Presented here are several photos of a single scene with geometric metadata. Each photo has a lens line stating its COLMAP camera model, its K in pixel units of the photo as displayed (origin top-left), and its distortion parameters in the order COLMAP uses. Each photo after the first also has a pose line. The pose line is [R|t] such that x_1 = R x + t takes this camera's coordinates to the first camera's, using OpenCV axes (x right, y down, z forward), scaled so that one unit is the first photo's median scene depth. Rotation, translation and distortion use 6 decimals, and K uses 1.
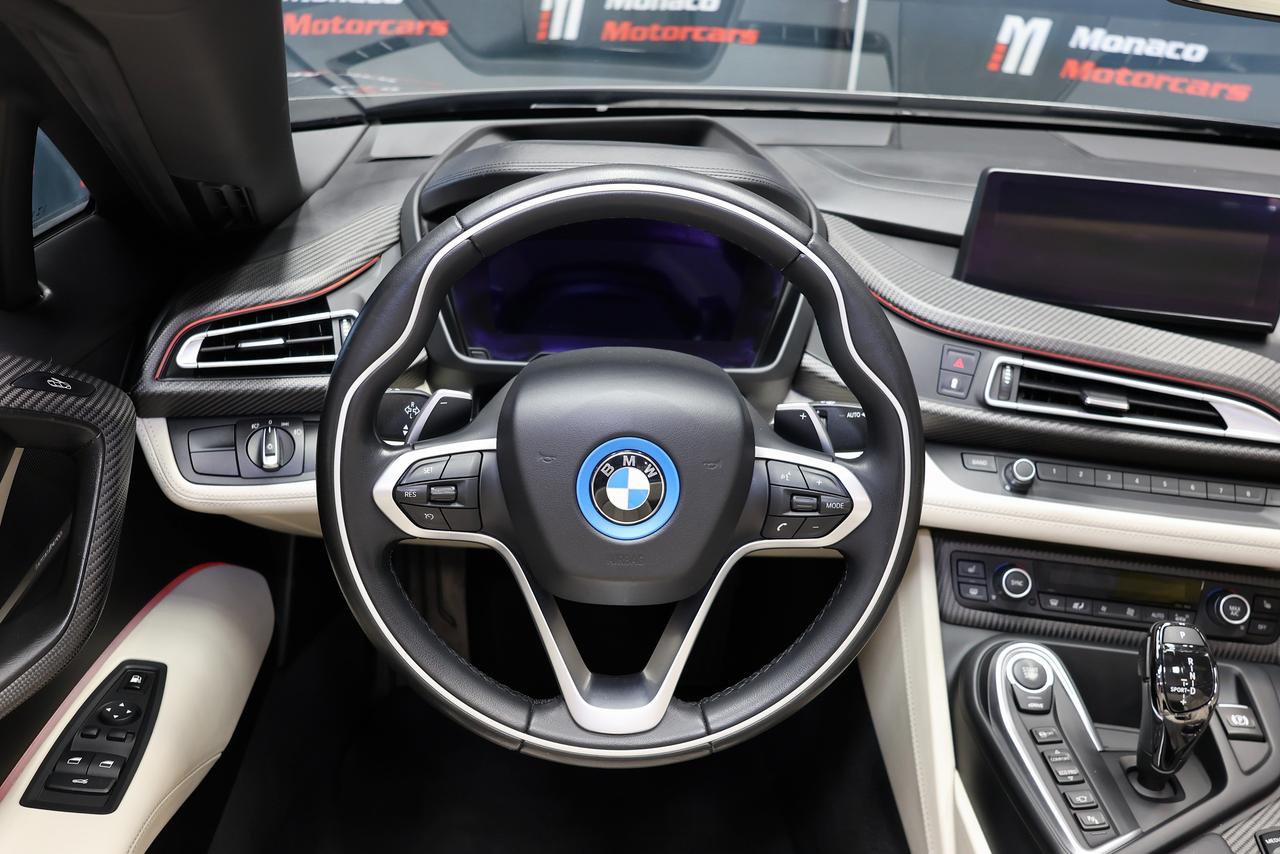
lens RADIAL K [[1205.0, 0, 643.3], [0, 1205.0, 424.7], [0, 0, 1]] dist [0.007355, 0.005654]
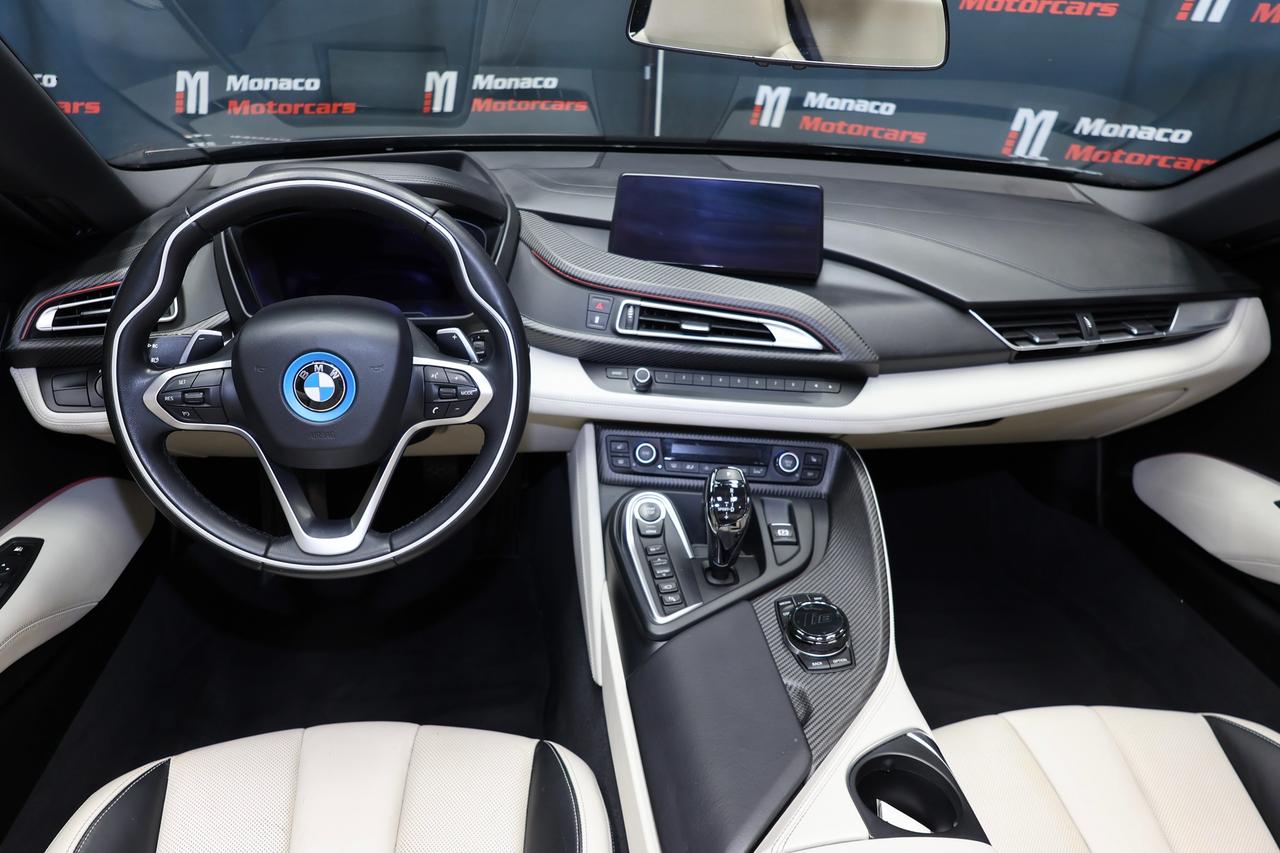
lens RADIAL K [[900.2, 0, 640.0], [0, 900.2, 426.5], [0, 0, 1]] dist [-0.004450, 0.000790]
pose [[0.996638, -0.051531, 0.063689, 0.246903], [0.050307, 0.998520, 0.020680, 0.079171], [-0.064660, -0.017406, 0.997756, -0.102539]]
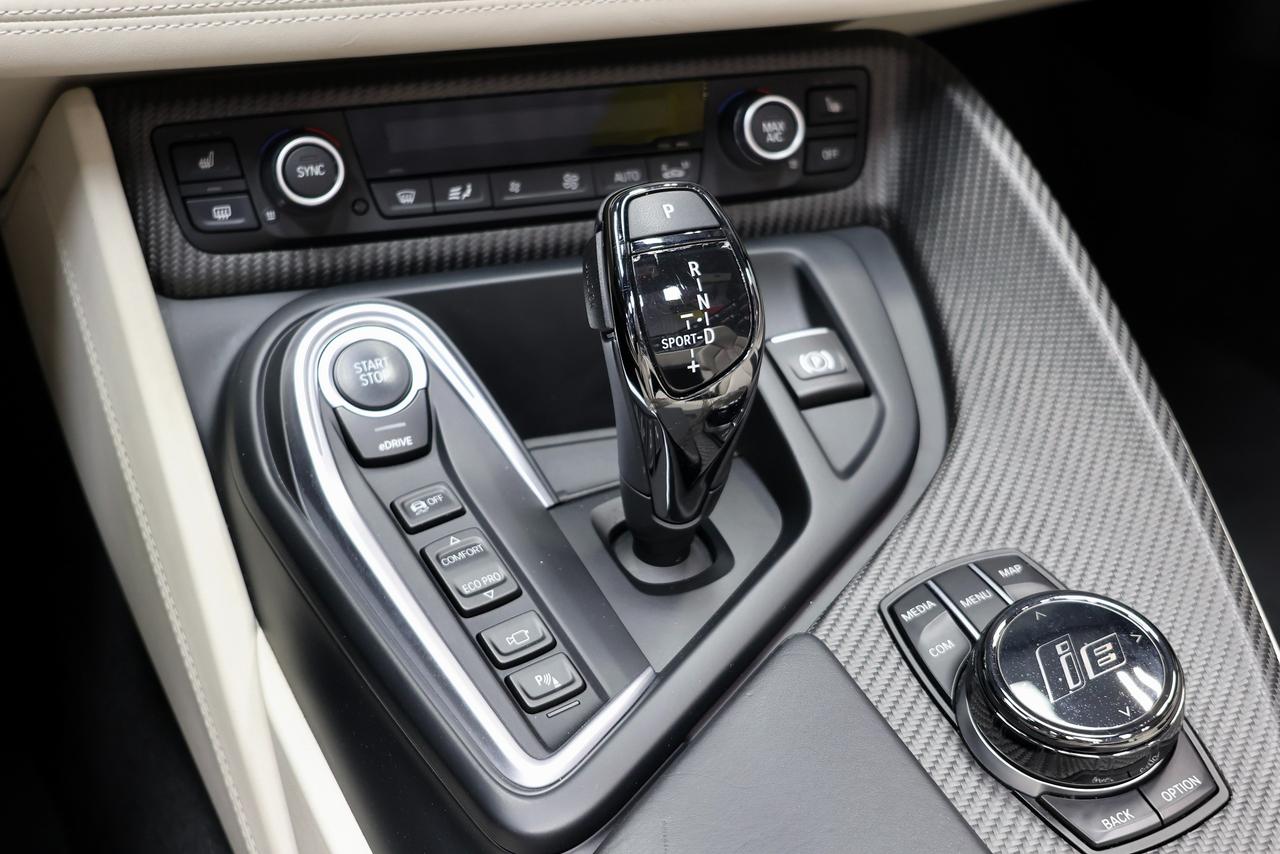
lens RADIAL K [[1759.9, 0, 643.9], [0, 1759.9, 430.1], [0, 0, 1]] dist [0.013608, 0.029920]
pose [[0.910528, -0.256852, 0.323983, 0.203384], [0.167575, 0.945634, 0.278738, 0.068263], [-0.377964, -0.199508, 0.904069, 0.400391]]
